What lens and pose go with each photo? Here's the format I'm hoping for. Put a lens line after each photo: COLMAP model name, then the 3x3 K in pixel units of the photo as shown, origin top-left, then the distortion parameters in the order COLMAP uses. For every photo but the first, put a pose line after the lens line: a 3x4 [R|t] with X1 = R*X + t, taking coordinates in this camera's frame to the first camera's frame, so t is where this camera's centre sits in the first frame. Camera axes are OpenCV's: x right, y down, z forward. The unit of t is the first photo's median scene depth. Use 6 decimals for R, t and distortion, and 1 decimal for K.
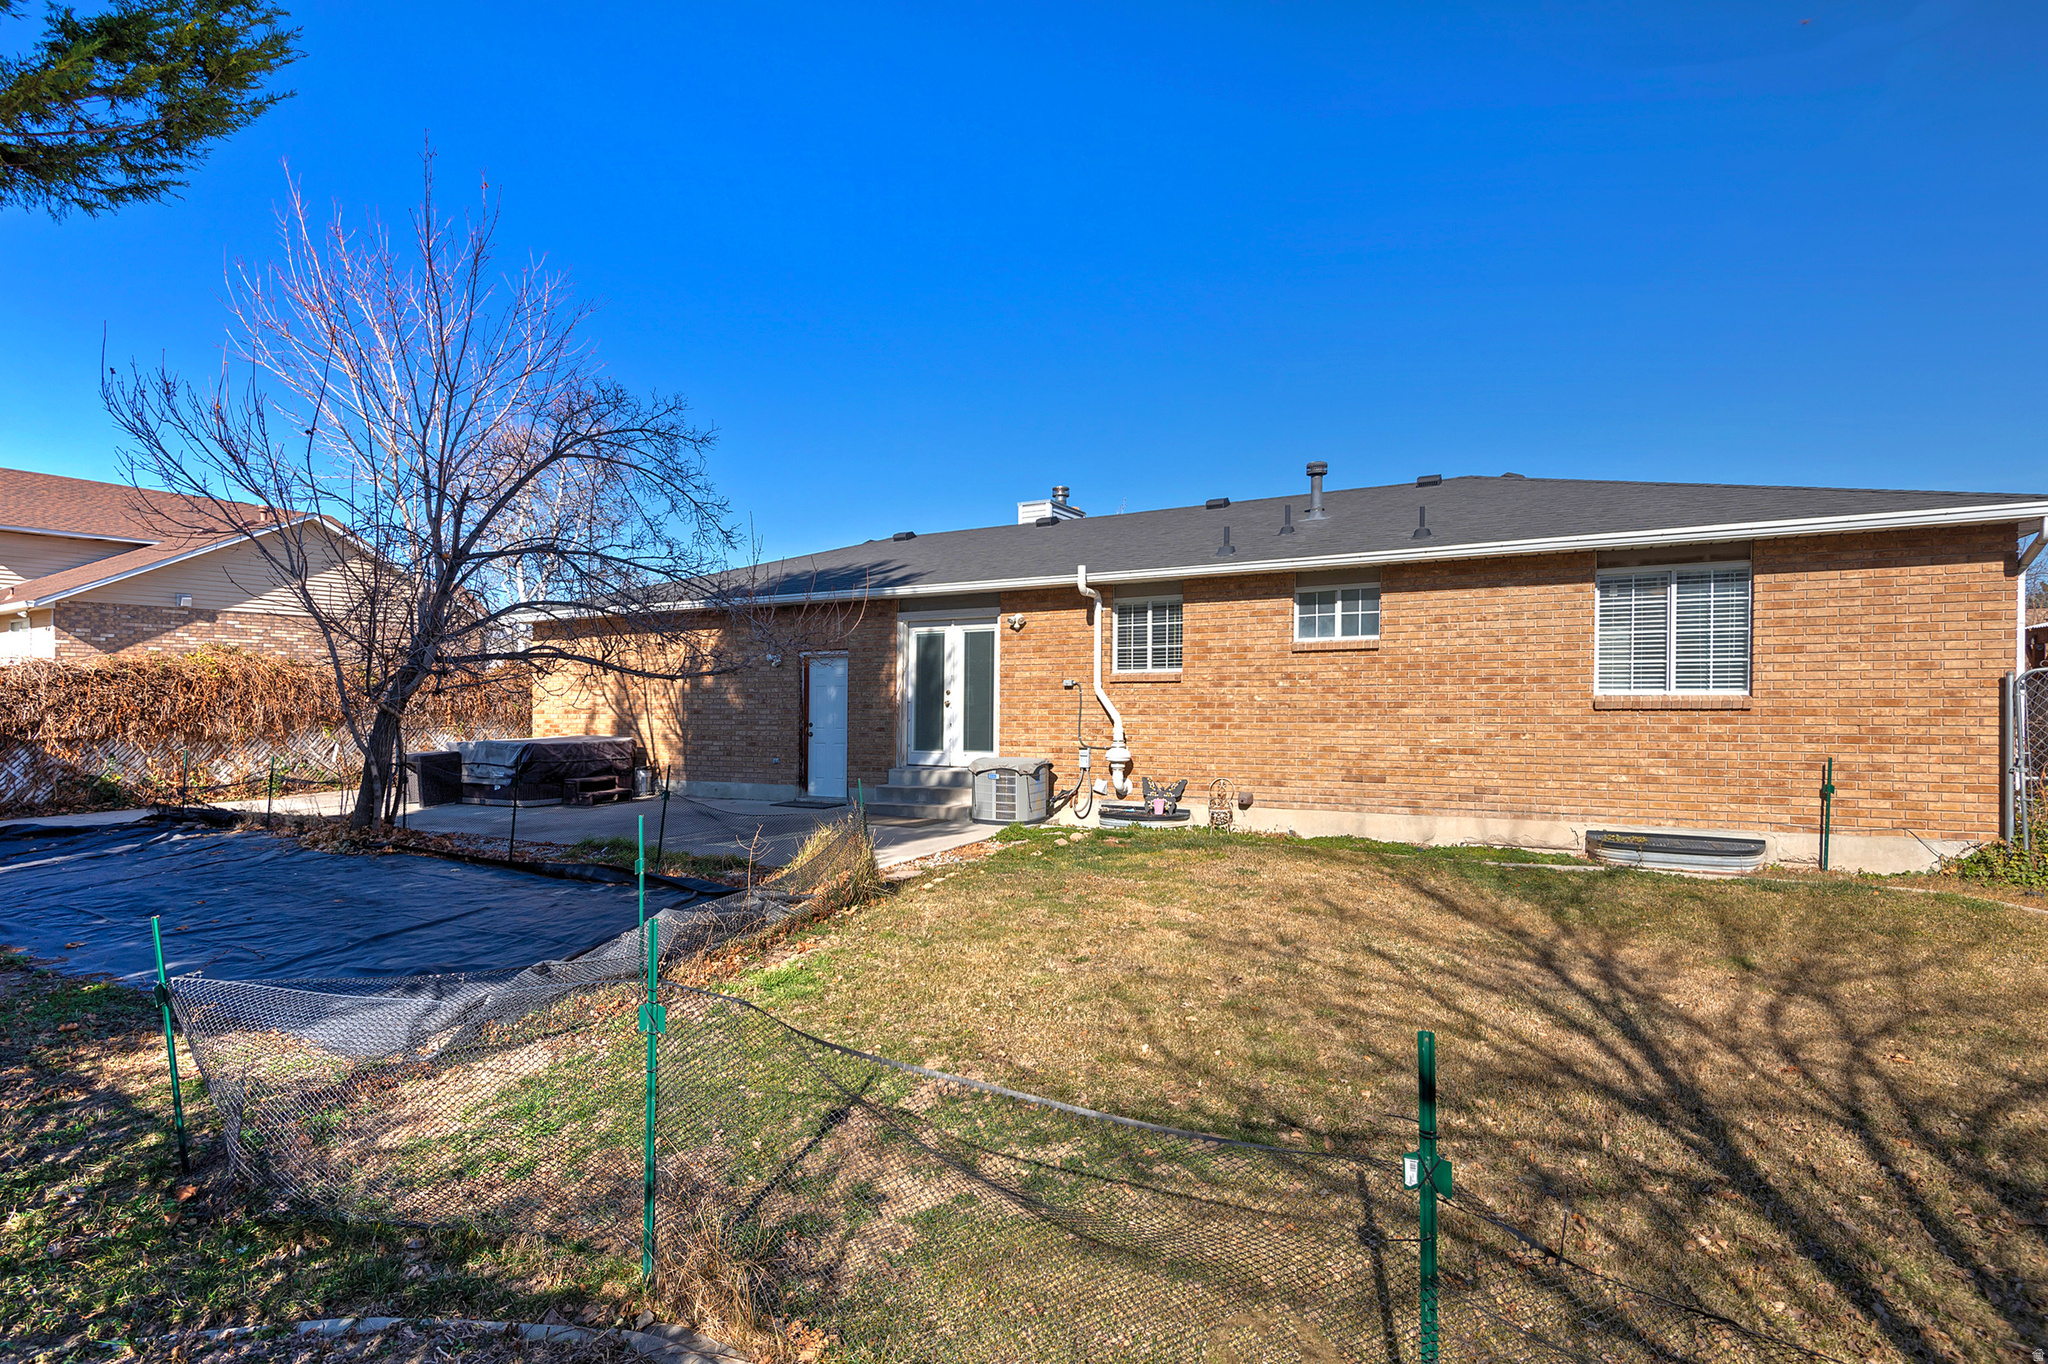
lens RADIAL K [[944.9, 0, 972.8], [0, 944.9, 694.3], [0, 0, 1]] dist [0.010429, -0.000435]
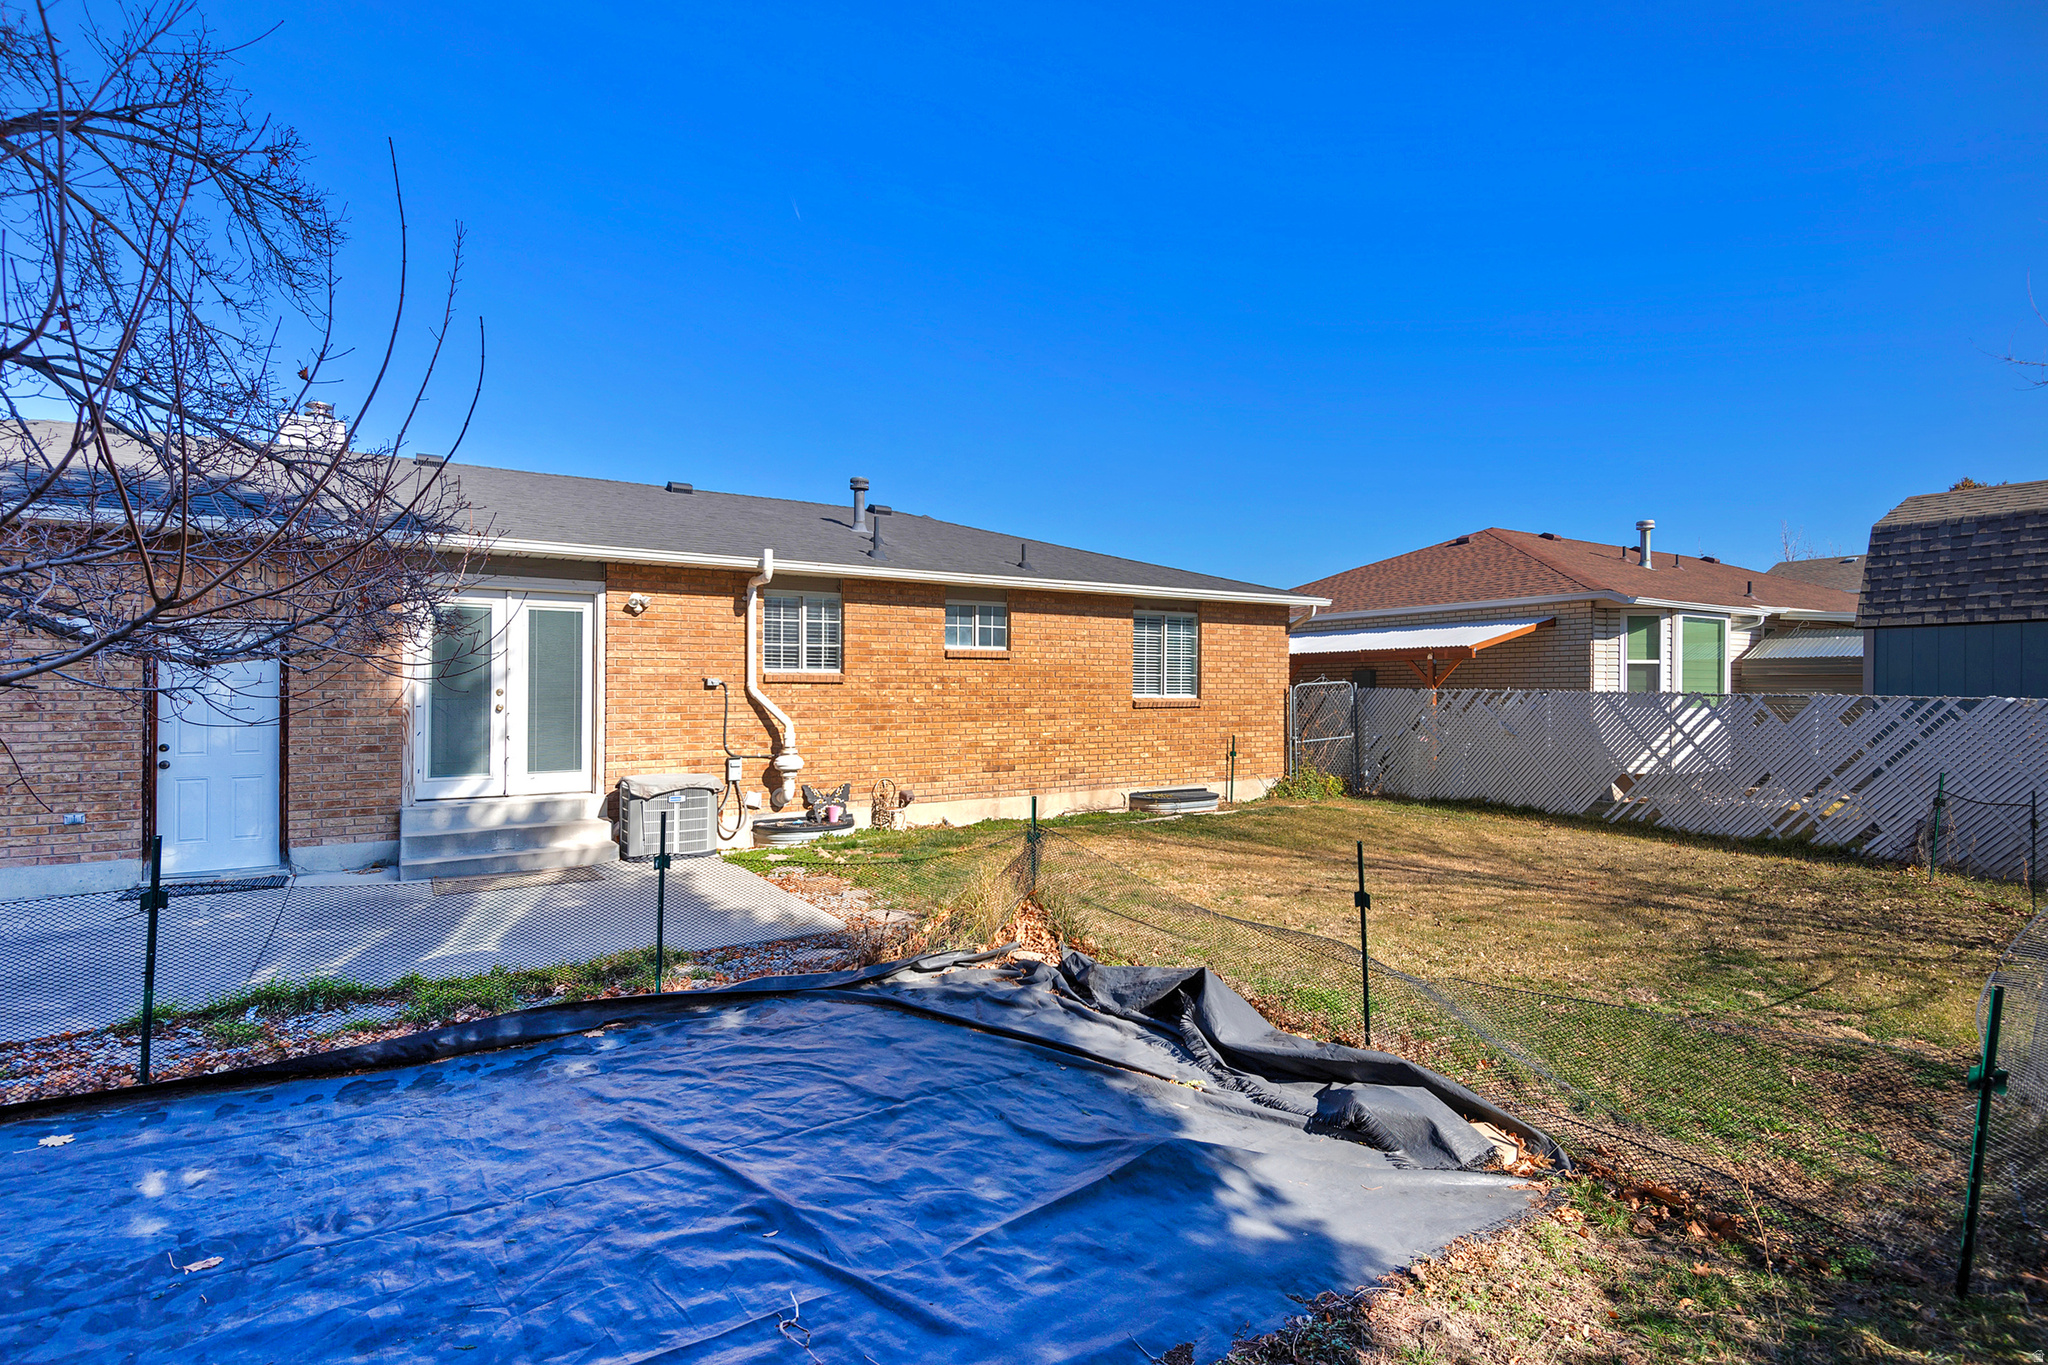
lens RADIAL K [[944.9, 0, 1020.4], [0, 944.9, 687.6], [0, 0, 1]] dist [0.010429, -0.000435]
pose [[0.496809, 0.008547, 0.867818, -0.538236], [-0.005244, 0.999963, -0.006846, -0.003157], [-0.867844, -0.001150, 0.496835, 0.363350]]
